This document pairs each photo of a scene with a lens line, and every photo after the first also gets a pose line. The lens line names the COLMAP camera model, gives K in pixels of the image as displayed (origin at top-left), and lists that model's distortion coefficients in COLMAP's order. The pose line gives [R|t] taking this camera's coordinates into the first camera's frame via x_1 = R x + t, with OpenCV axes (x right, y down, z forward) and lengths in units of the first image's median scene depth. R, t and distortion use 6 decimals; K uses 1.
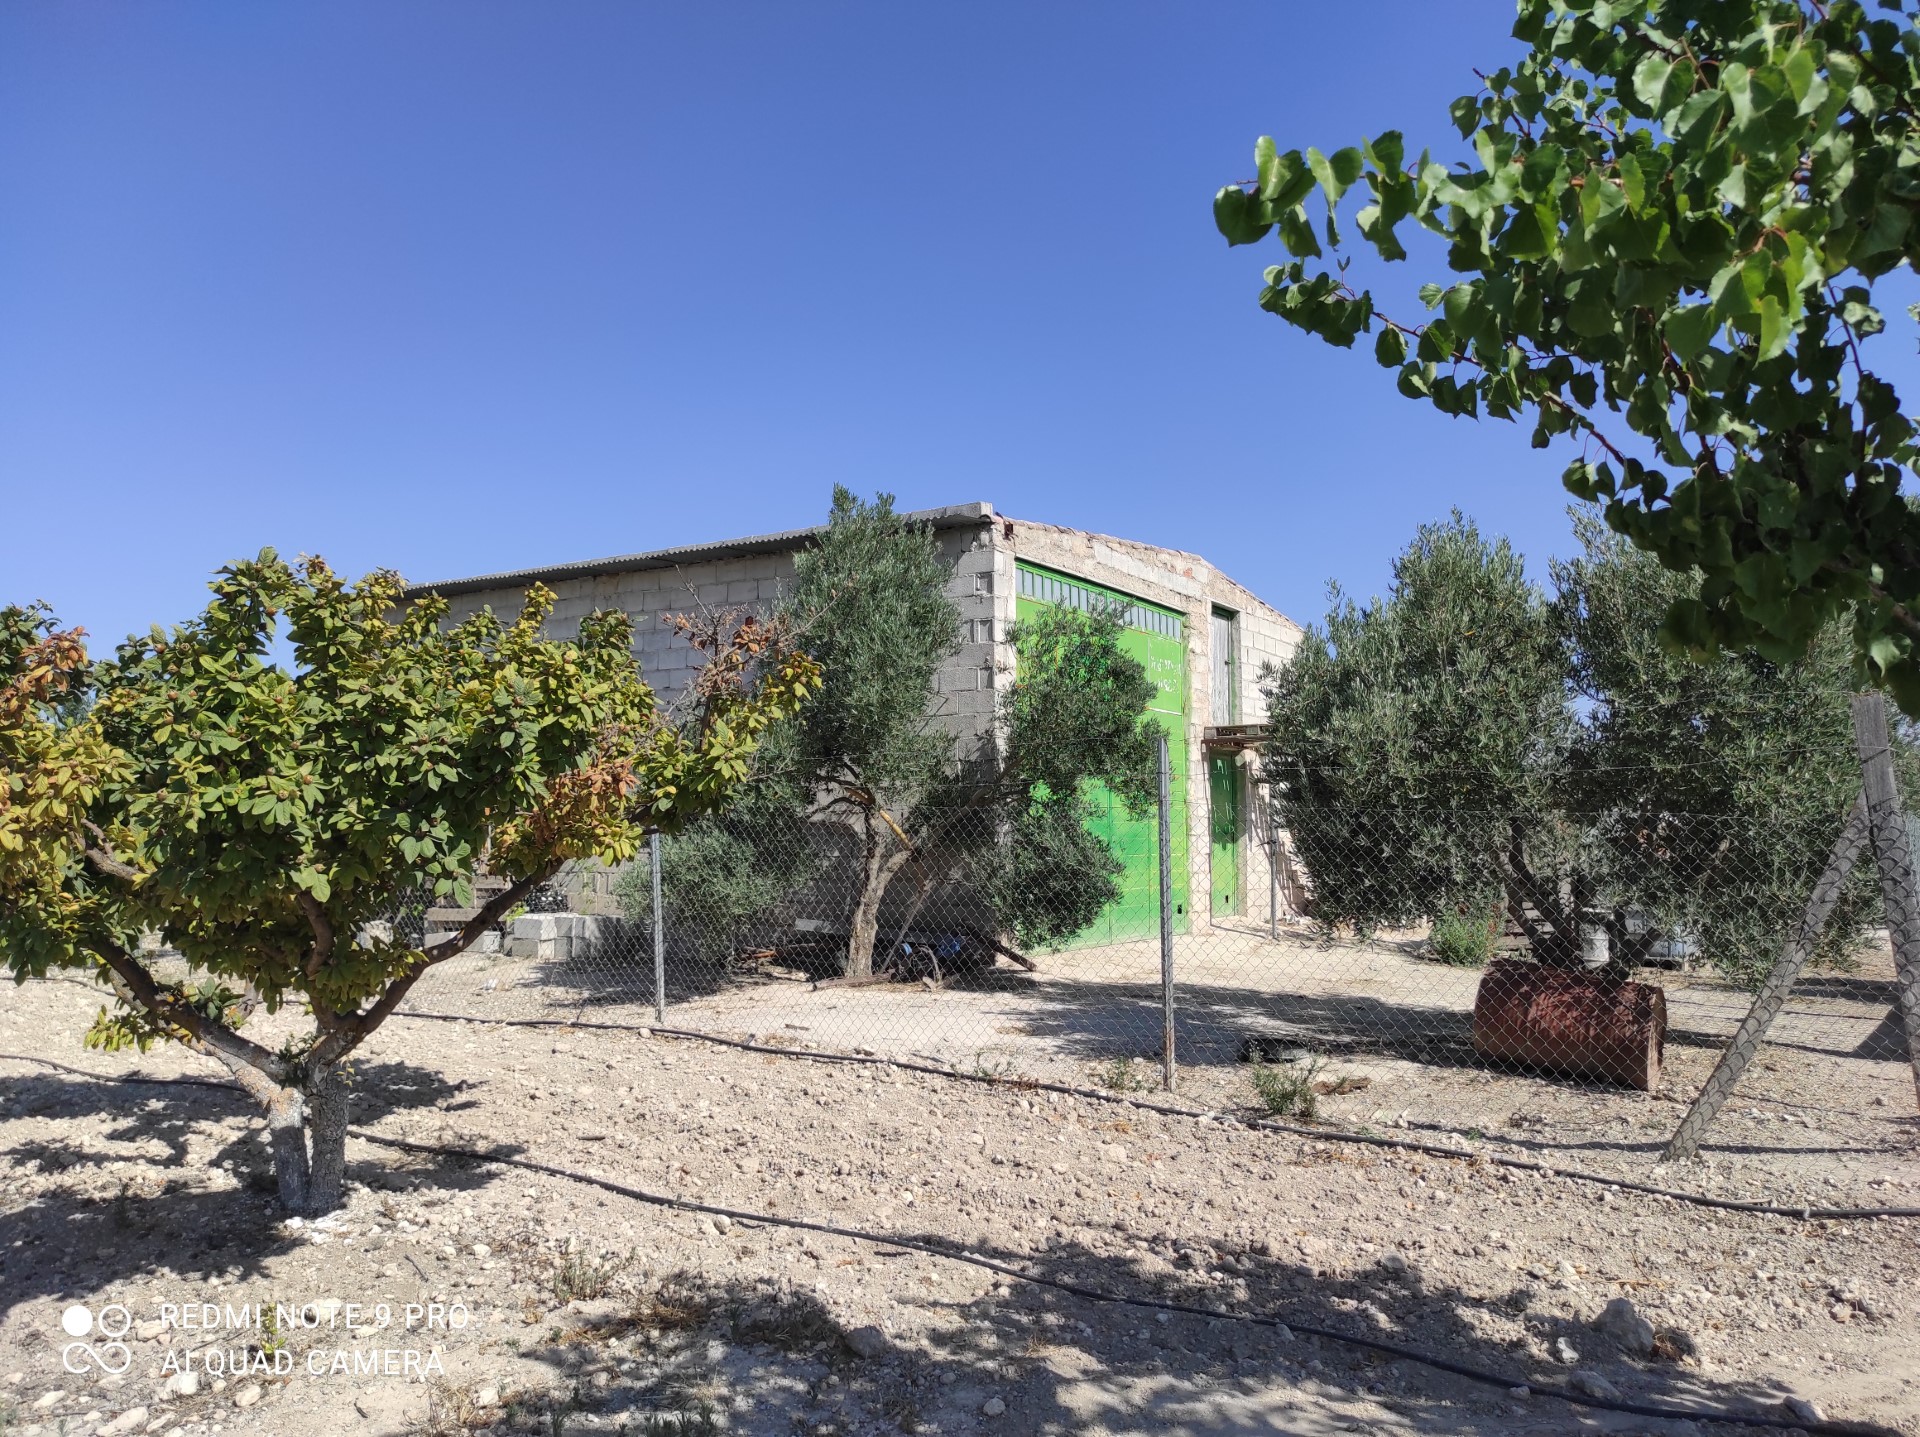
lens RADIAL K [[1383.9, 0, 960.0], [0, 1383.9, 718.5], [0, 0, 1]] dist [0.049099, -0.019700]
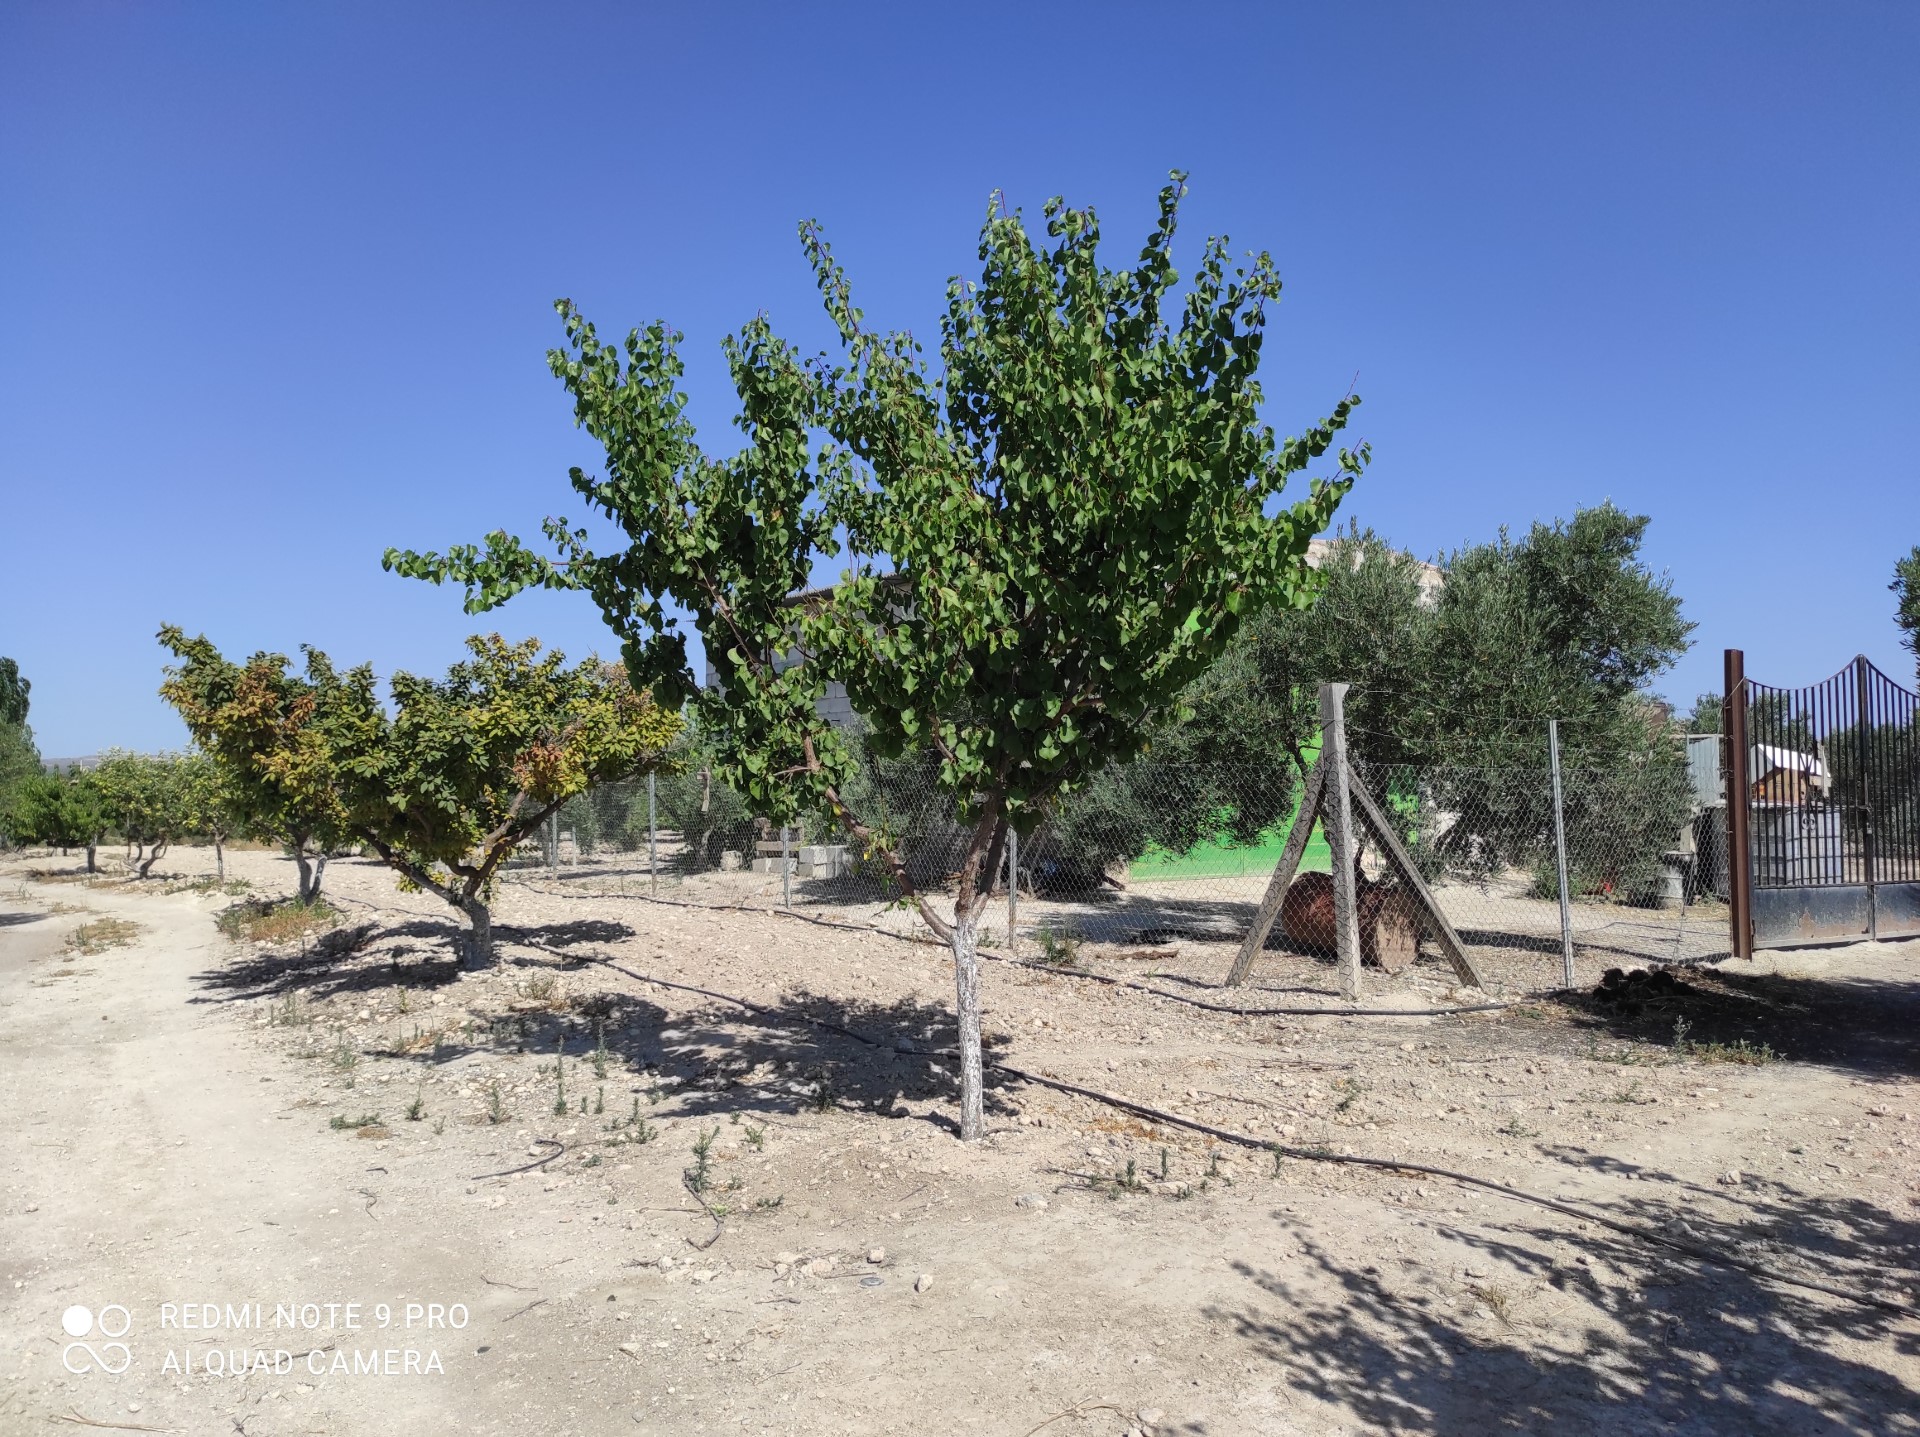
lens RADIAL K [[1383.9, 0, 960.0], [0, 1383.9, 718.5], [0, 0, 1]] dist [0.049099, -0.019700]
pose [[0.932897, -0.024260, -0.359325, 0.680712], [0.035625, 0.999052, 0.025039, -0.024223], [0.358377, -0.036160, 0.932877, -0.445252]]
